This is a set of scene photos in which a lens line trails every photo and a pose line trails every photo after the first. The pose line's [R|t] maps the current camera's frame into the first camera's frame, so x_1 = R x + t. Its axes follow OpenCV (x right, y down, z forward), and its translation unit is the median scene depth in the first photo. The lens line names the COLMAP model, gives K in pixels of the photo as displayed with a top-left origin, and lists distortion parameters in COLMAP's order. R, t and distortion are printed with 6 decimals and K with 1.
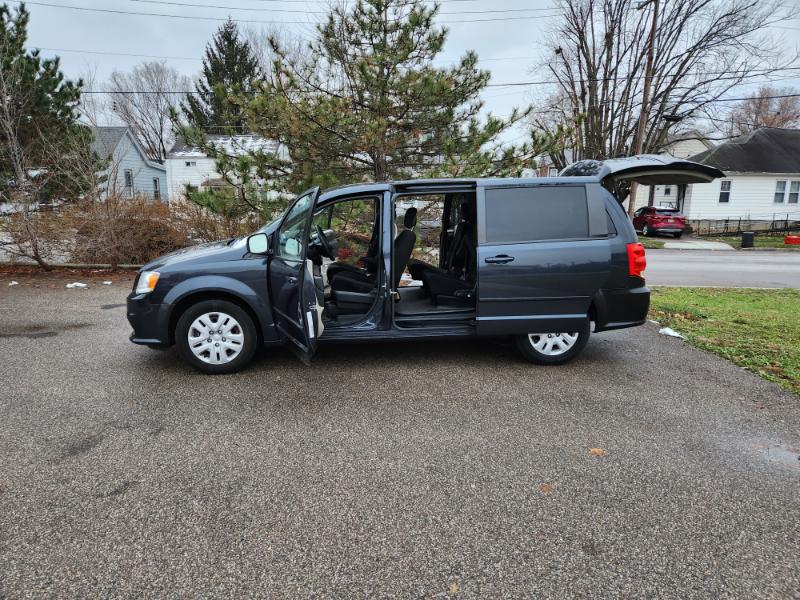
lens RADIAL K [[550.4, 0, 381.3], [0, 550.4, 297.0], [0, 0, 1]] dist [0.076453, -0.064579]
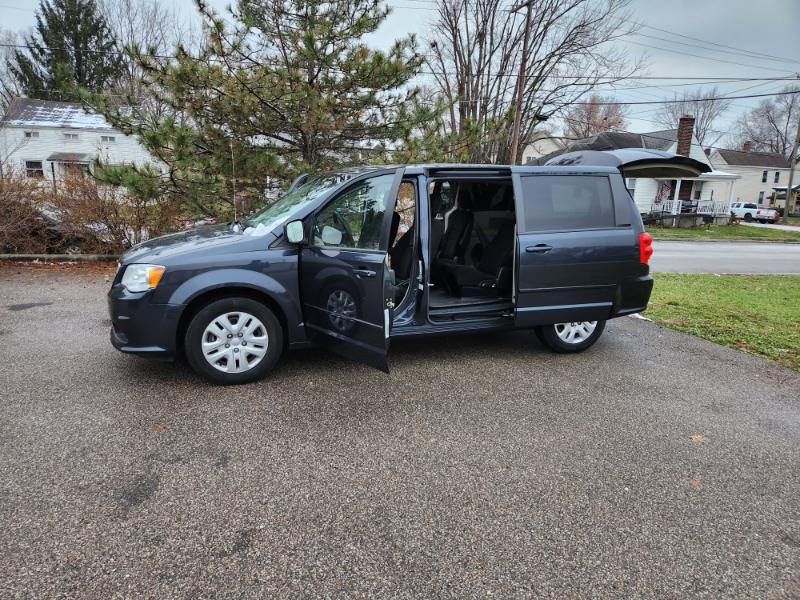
lens RADIAL K [[551.9, 0, 400.0], [0, 551.9, 300.0], [0, 0, 1]] dist [0.050822, -0.031583]
pose [[0.964405, -0.026524, 0.263097, -0.264402], [0.018905, 0.999327, 0.031447, -0.012004], [-0.263754, -0.025354, 0.964257, 0.109815]]
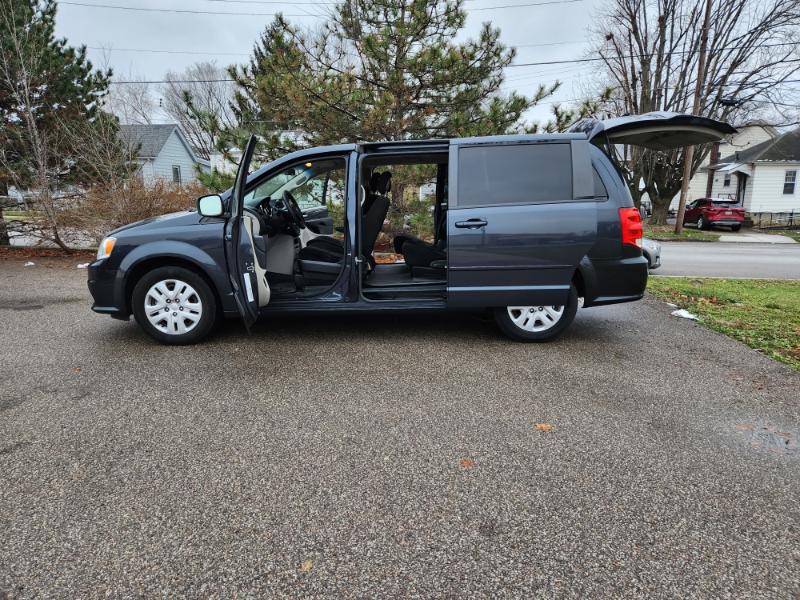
lens RADIAL K [[550.4, 0, 381.3], [0, 550.4, 297.0], [0, 0, 1]] dist [0.076453, -0.064579]
pose [[0.996342, 0.010868, -0.084760, 0.134084], [-0.010483, 0.999933, 0.004980, 0.046336], [0.084808, -0.004073, 0.996389, 0.072052]]
